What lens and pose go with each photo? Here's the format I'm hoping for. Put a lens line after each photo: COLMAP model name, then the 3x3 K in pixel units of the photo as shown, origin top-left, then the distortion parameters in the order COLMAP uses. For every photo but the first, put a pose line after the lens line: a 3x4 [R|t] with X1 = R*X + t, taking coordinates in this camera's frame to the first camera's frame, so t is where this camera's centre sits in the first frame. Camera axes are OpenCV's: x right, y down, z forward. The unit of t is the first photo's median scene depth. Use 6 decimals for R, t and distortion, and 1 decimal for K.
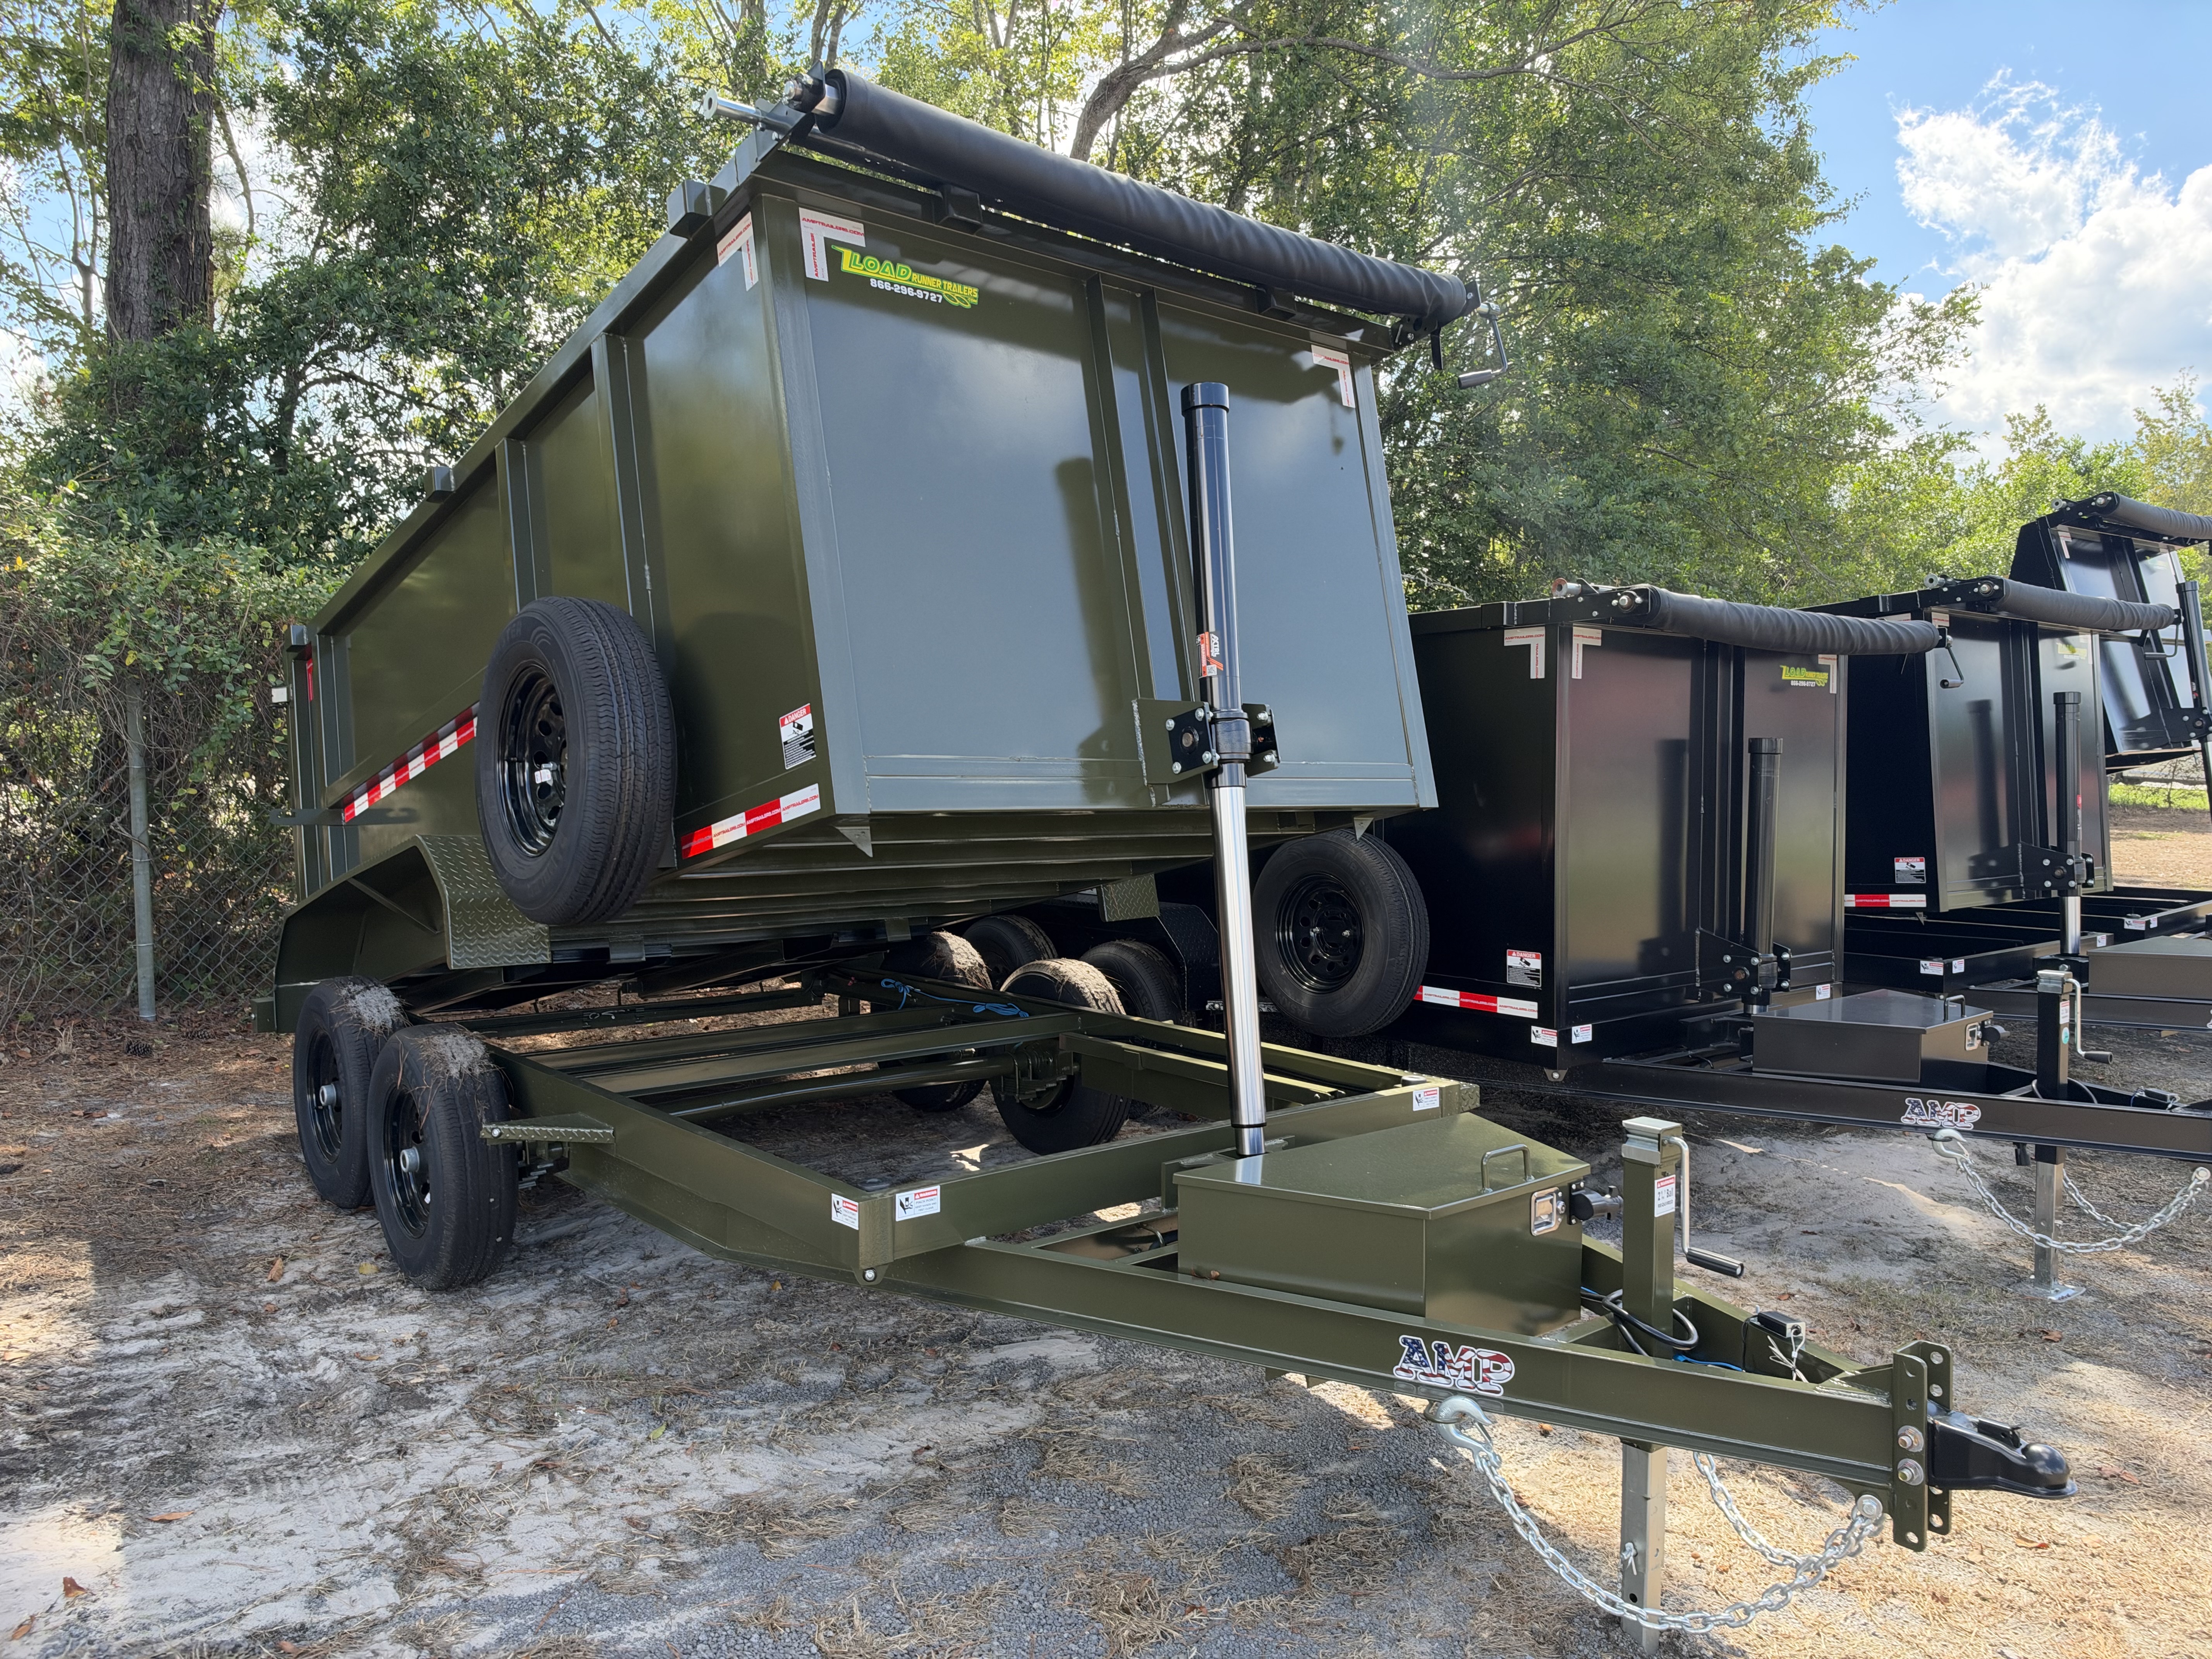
lens RADIAL K [[1614.8, 0, 1106.0], [0, 1614.8, 829.5], [0, 0, 1]] dist [-0.003385, -0.000276]
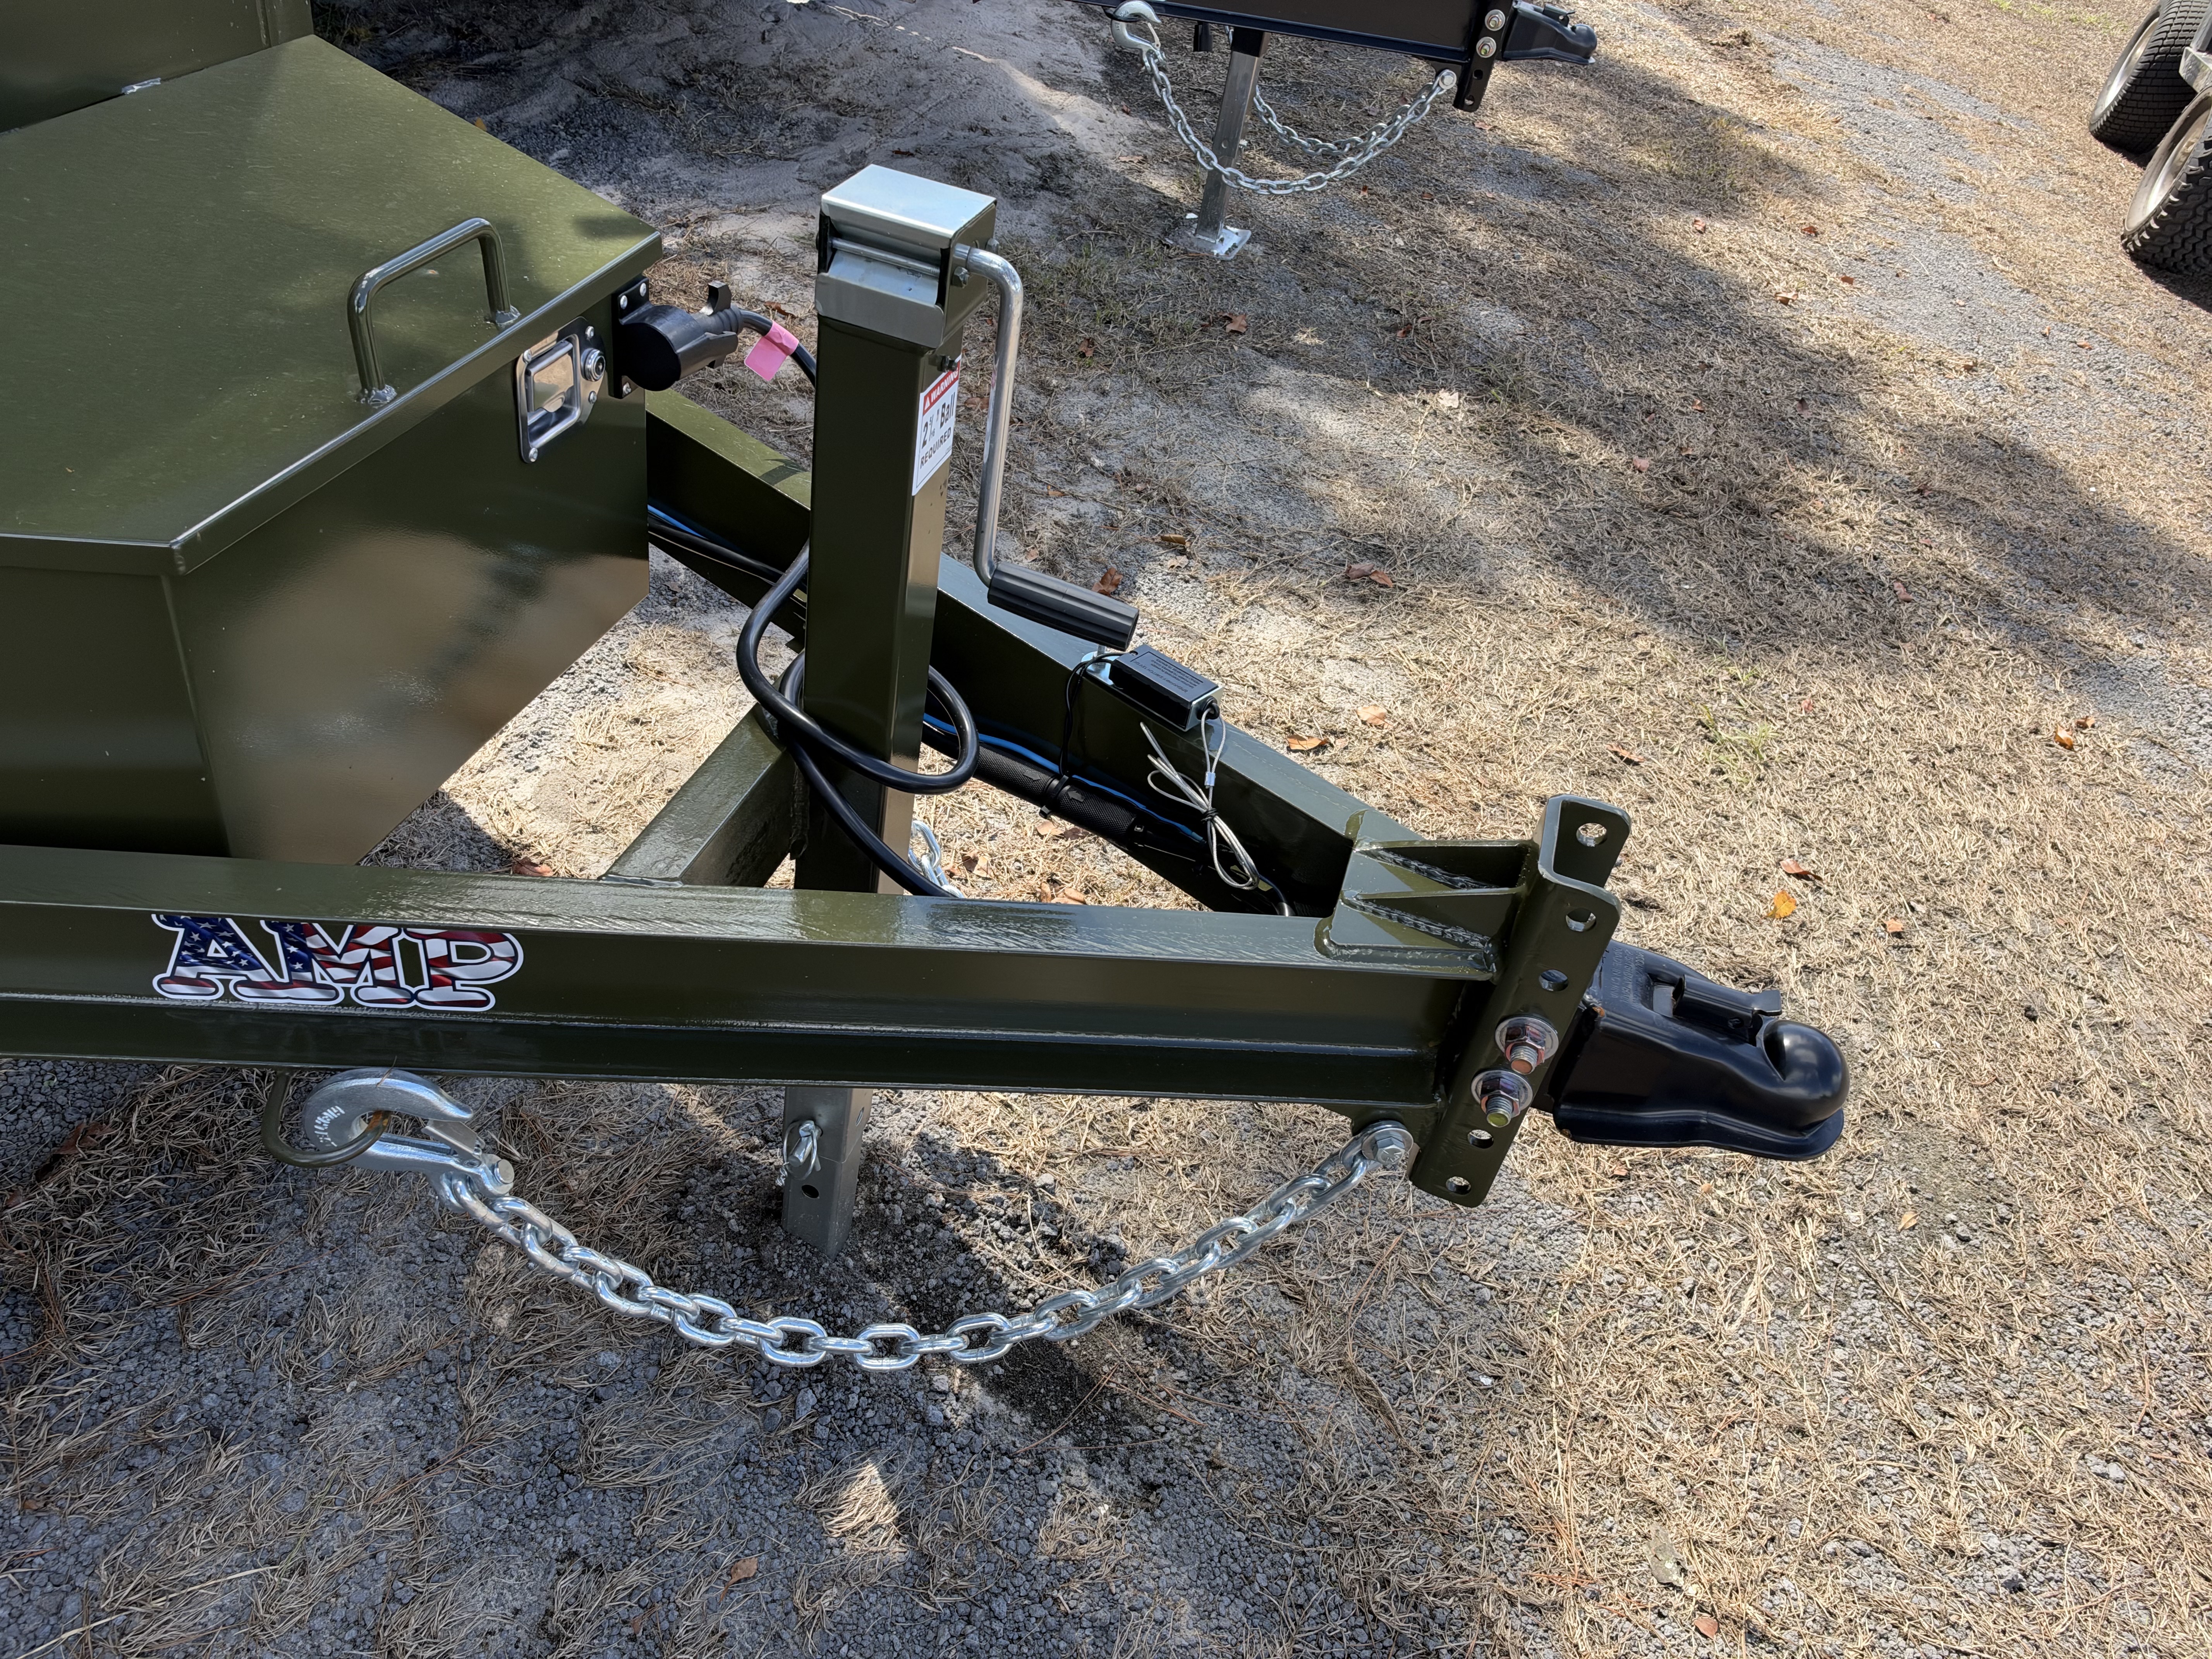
lens RADIAL K [[1674.6, 0, 1106.0], [0, 1674.6, 829.5], [0, 0, 1]] dist [0.130231, -0.300478]
pose [[0.834209, -0.239242, 0.496848, 0.101363], [-0.130746, 0.789489, 0.599677, 0.043874], [-0.535725, -0.565217, 0.627319, 0.399179]]
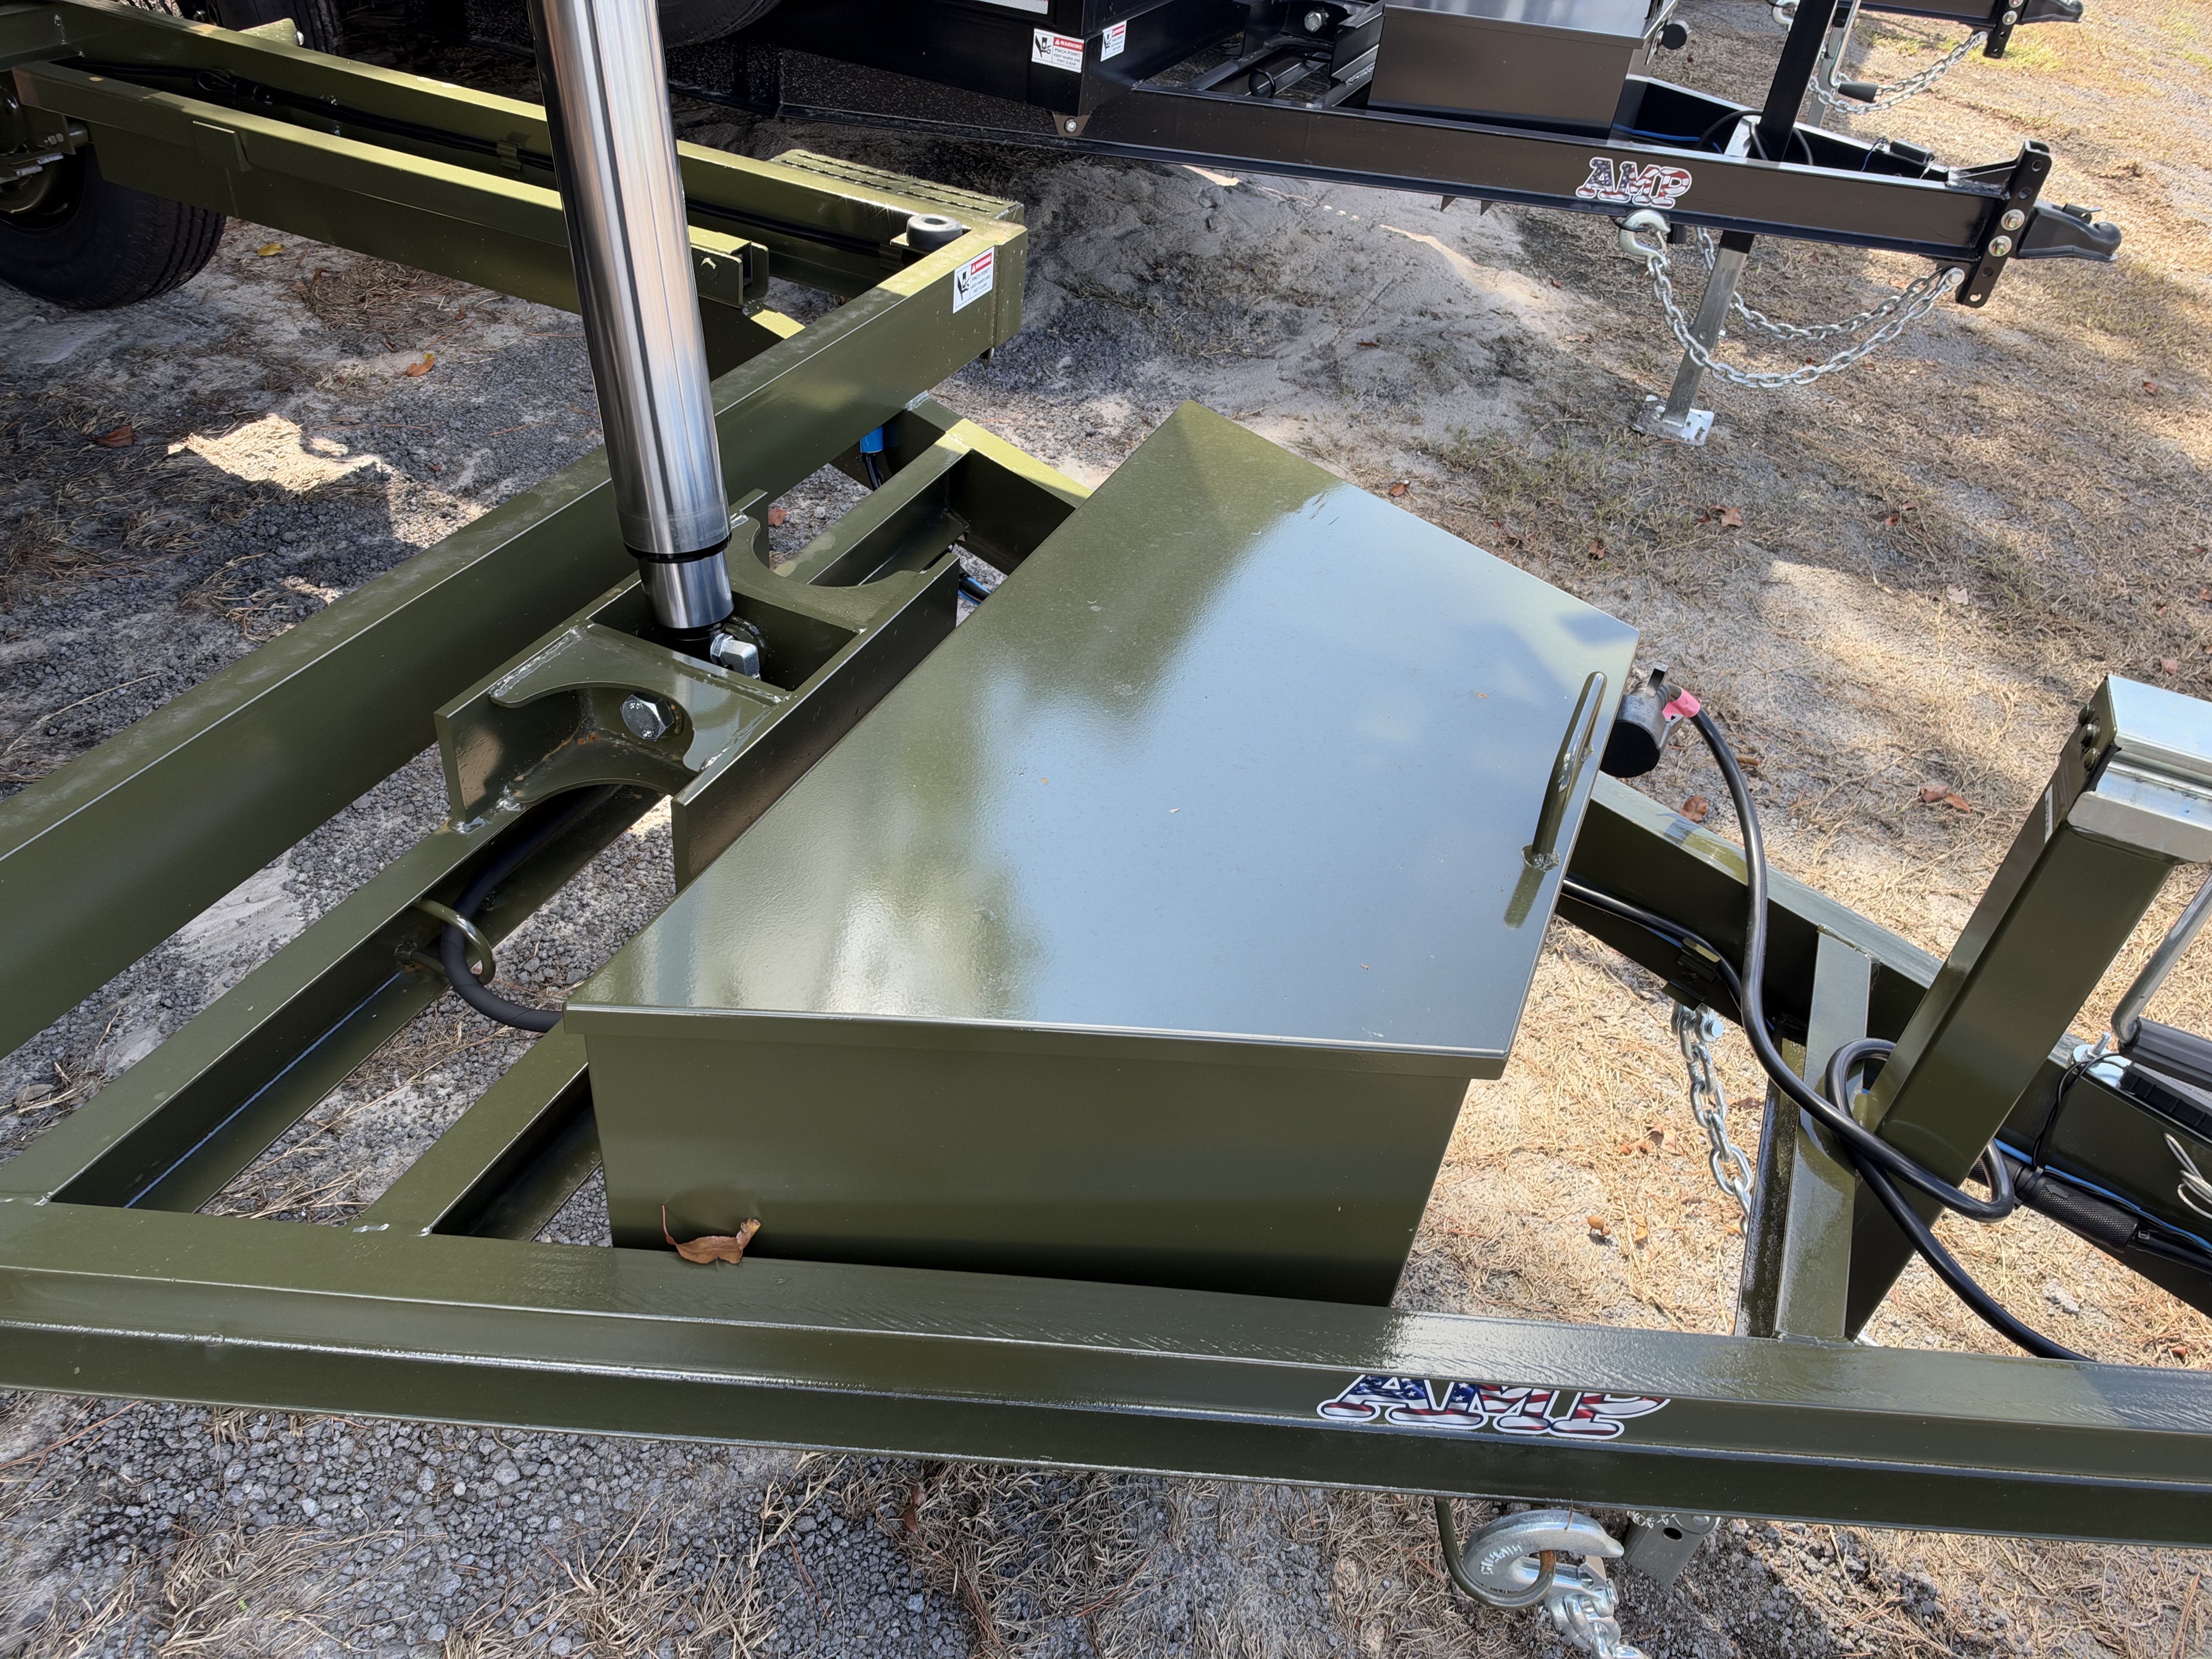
lens RADIAL K [[1692.5, 0, 1106.0], [0, 1692.5, 829.5], [0, 0, 1]] dist [0.002983, -0.019902]
pose [[0.892539, -0.200725, 0.403836, 0.006693], [-0.078130, 0.813115, 0.576836, 0.013609], [-0.444150, -0.546400, 0.710054, 0.476358]]
